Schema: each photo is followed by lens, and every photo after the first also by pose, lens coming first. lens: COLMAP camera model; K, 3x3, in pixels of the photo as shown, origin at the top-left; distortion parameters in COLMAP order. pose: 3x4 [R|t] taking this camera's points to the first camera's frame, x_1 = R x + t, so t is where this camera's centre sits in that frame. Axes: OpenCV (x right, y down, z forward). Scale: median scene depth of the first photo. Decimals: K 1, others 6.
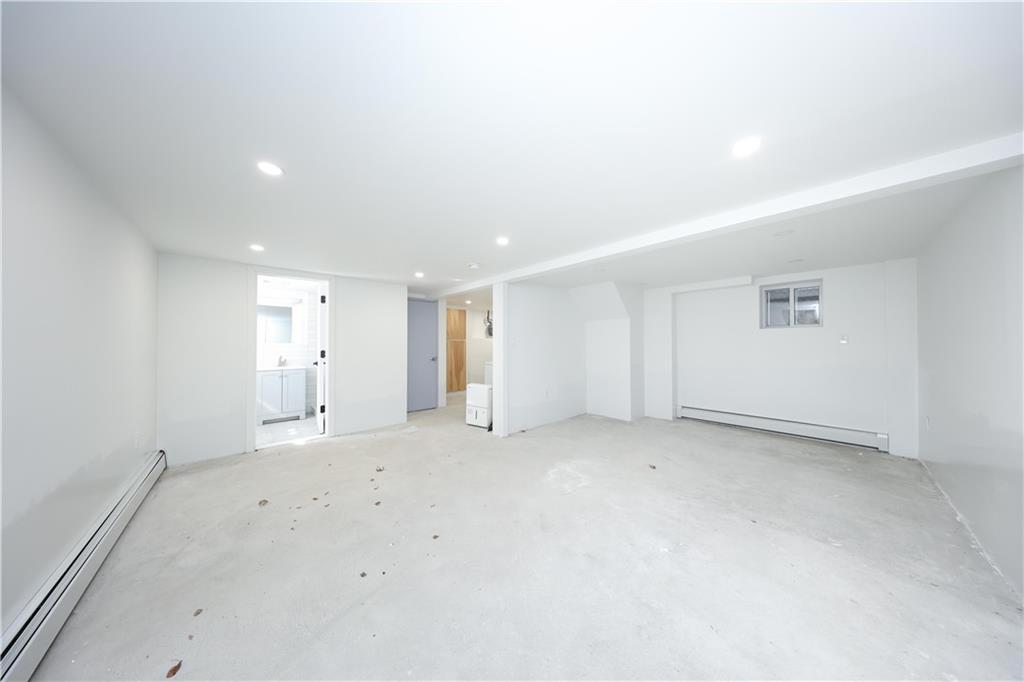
lens RADIAL K [[294.7, 0, 510.3], [0, 294.7, 339.0], [0, 0, 1]] dist [0.000835, 0.000071]
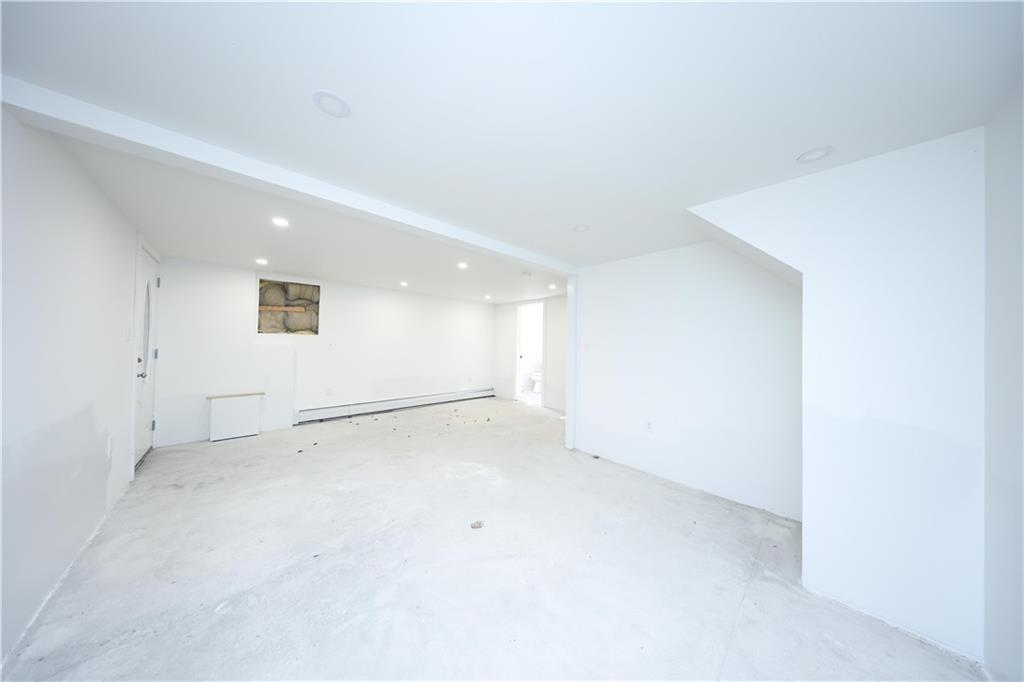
lens RADIAL K [[294.7, 0, 510.3], [0, 294.7, 339.0], [0, 0, 1]] dist [0.000835, 0.000071]
pose [[0.021480, -0.011217, -0.999706, 1.241072], [-0.004671, 0.999925, -0.011320, 0.015198], [0.999758, 0.004912, 0.021426, 1.133828]]
